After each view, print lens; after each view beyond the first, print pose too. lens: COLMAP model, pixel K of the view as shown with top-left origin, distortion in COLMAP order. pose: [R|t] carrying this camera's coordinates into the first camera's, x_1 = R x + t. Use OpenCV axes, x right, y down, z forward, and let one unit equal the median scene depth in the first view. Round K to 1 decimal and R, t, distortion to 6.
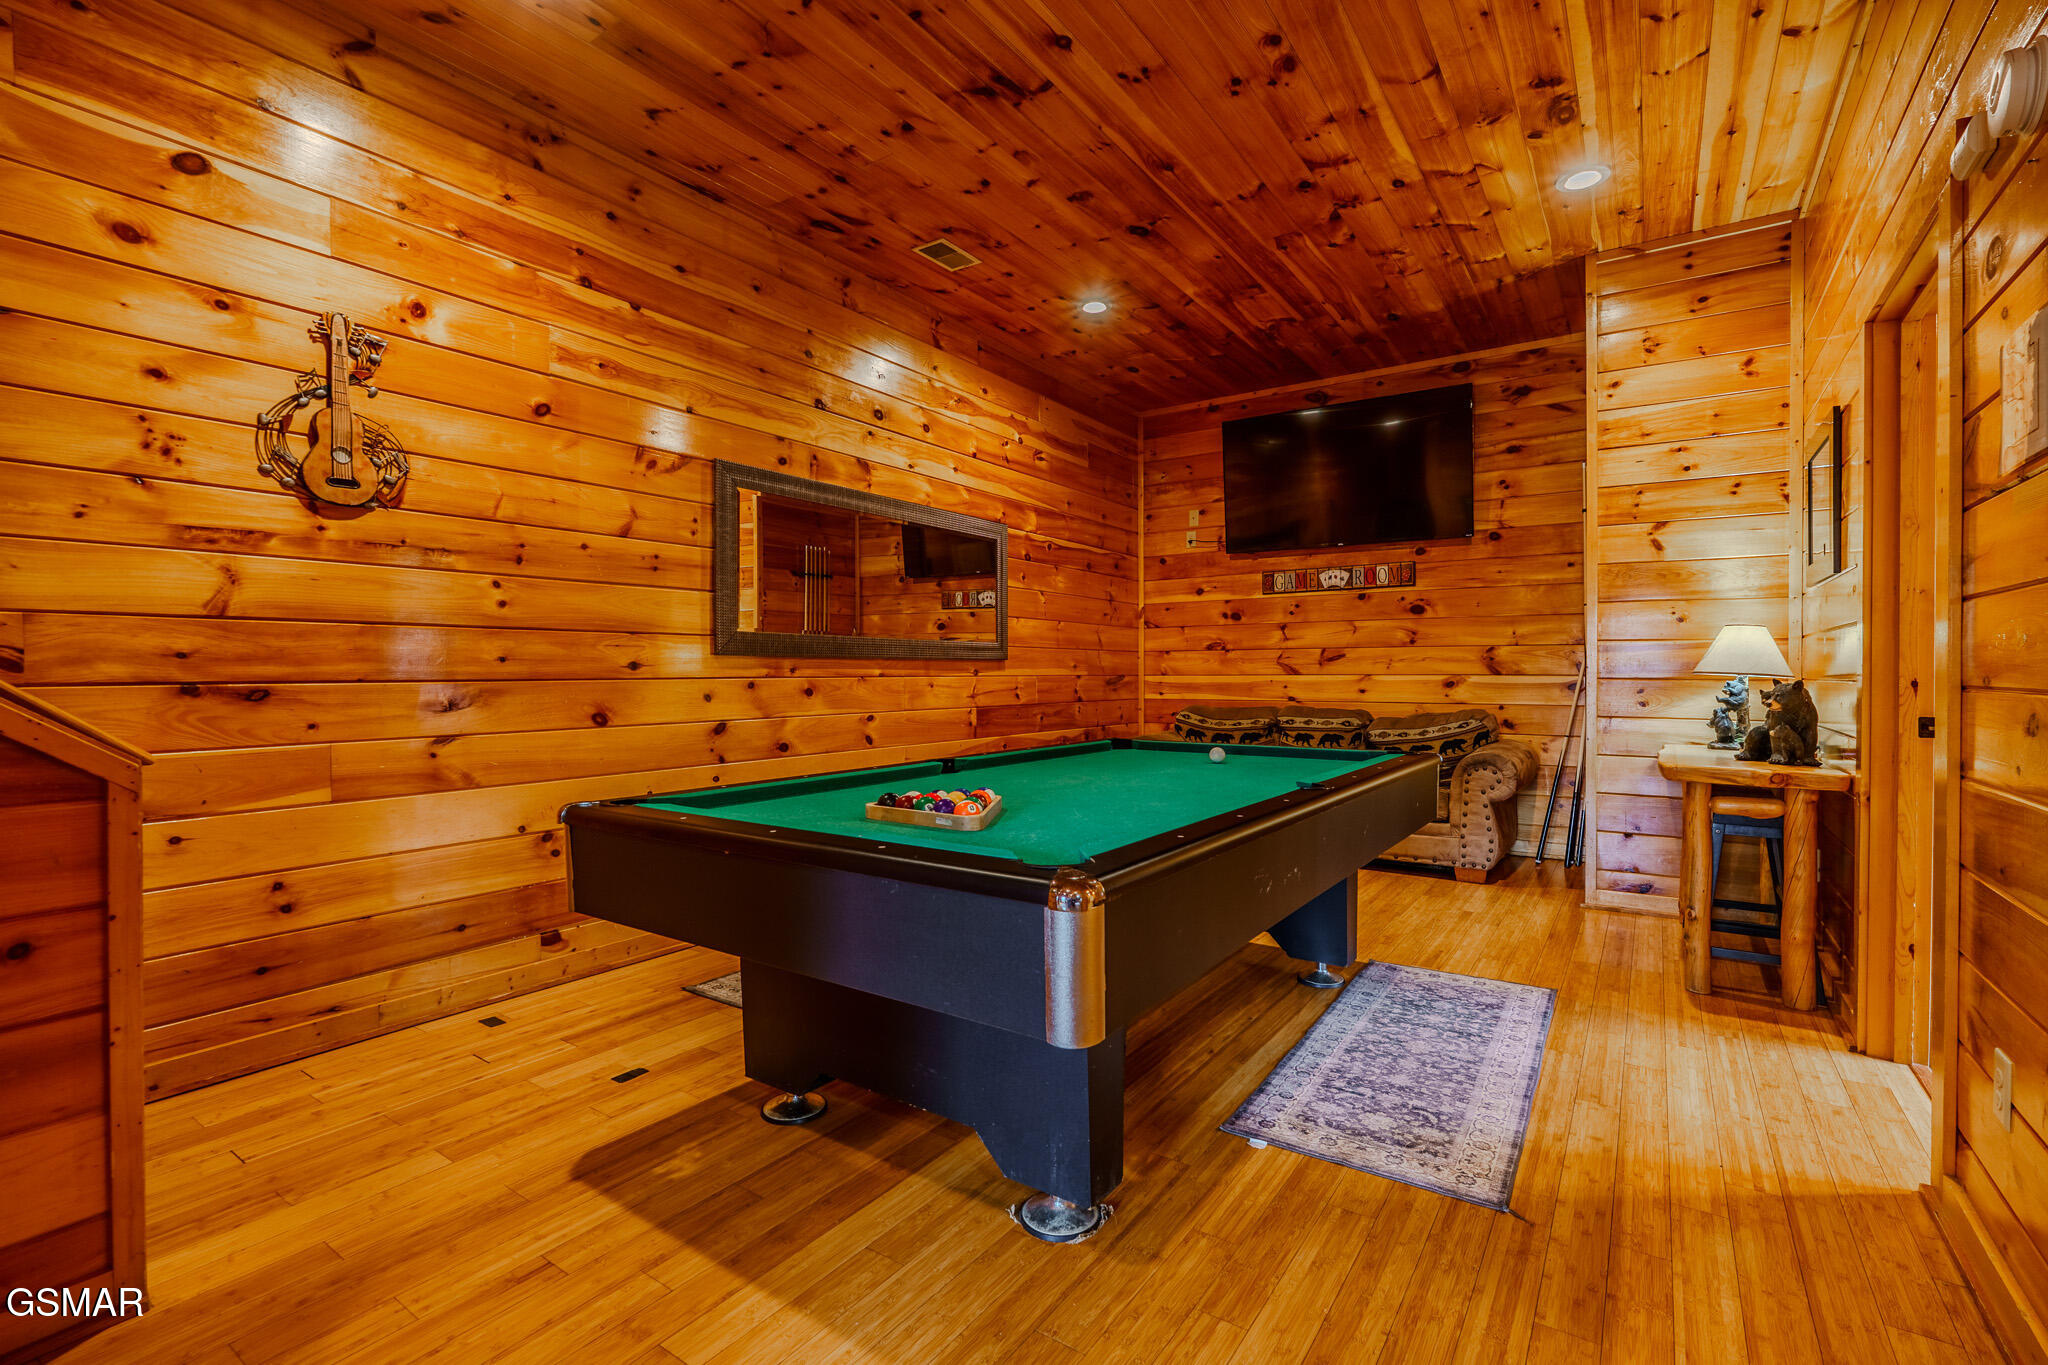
lens RADIAL K [[909.1, 0, 1022.7], [0, 909.1, 681.9], [0, 0, 1]] dist [-0.006860, 0.000724]
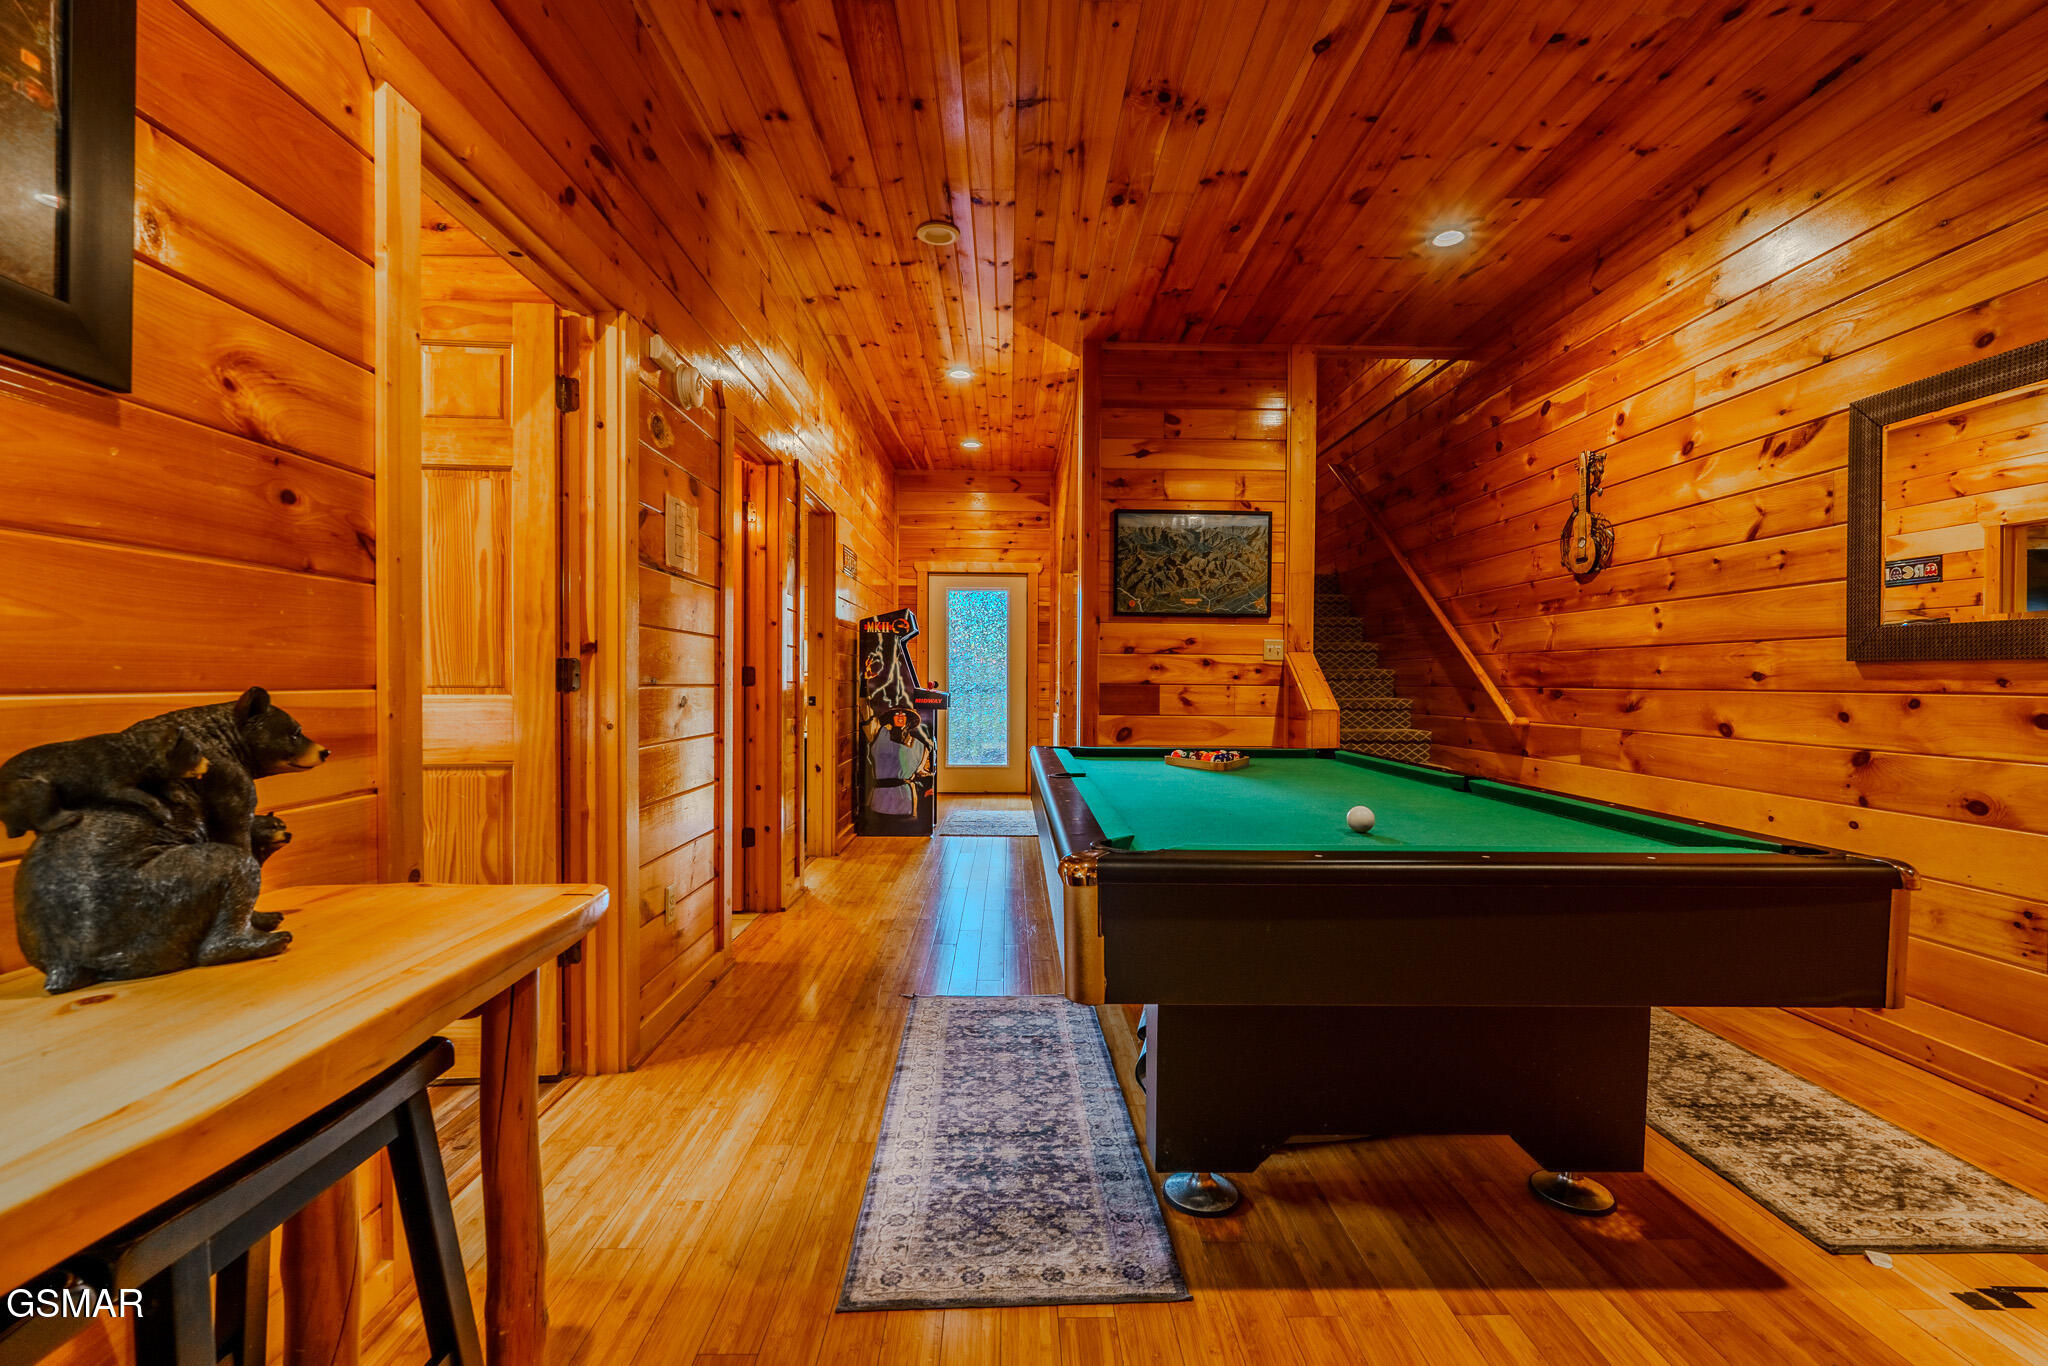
lens RADIAL K [[909.1, 0, 1034.2], [0, 909.1, 681.8], [0, 0, 1]] dist [-0.006860, 0.000724]
pose [[-0.801931, -0.004899, -0.597397, 0.886553], [-0.015767, 0.999792, 0.012967, -0.015179], [0.597209, 0.019818, -0.801841, 1.610245]]
